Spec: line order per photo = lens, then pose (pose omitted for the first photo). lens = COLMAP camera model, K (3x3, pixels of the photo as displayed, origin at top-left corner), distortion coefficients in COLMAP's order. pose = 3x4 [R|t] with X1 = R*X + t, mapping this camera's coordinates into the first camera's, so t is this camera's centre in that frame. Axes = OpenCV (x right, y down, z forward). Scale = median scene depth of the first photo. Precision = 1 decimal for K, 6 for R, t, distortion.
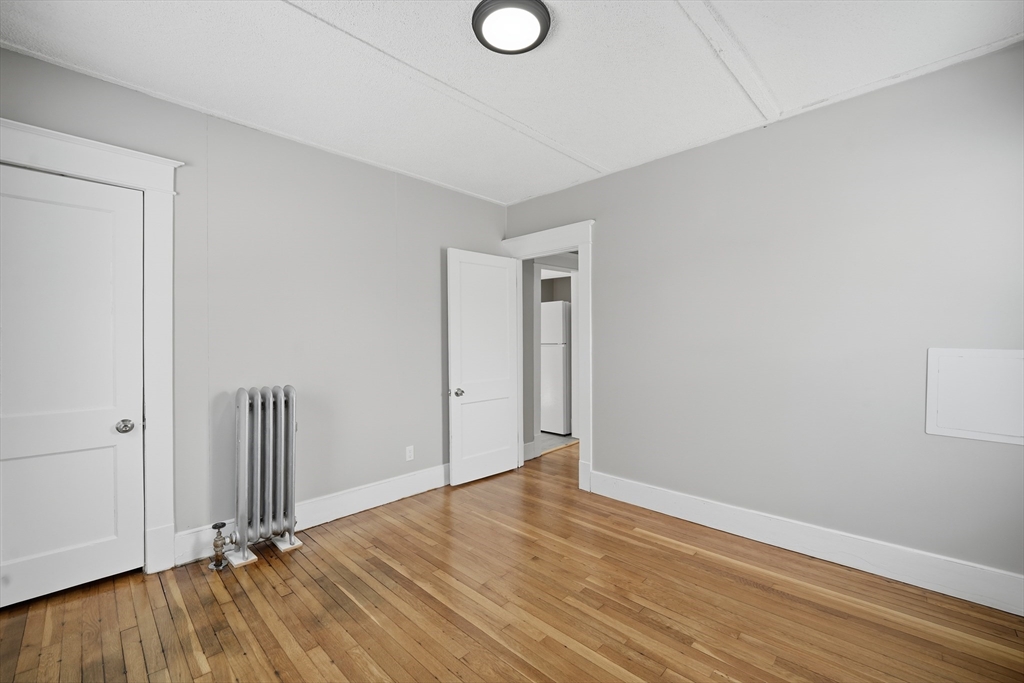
lens RADIAL K [[422.5, 0, 510.0], [0, 422.5, 342.0], [0, 0, 1]] dist [-0.007857, -0.001203]
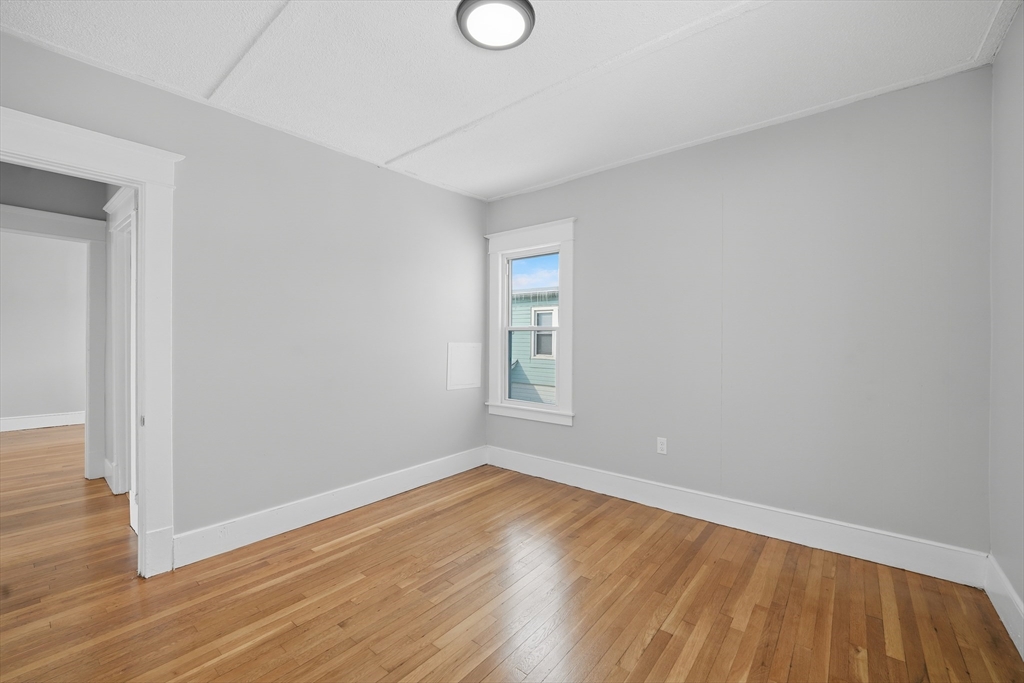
lens RADIAL K [[422.5, 0, 519.3], [0, 422.5, 334.0], [0, 0, 1]] dist [-0.007857, -0.001203]
pose [[-0.100025, 0.013990, 0.994887, -0.671185], [0.003996, 0.999899, -0.013659, 0.005070], [-0.994977, 0.002609, -0.100070, 0.701453]]
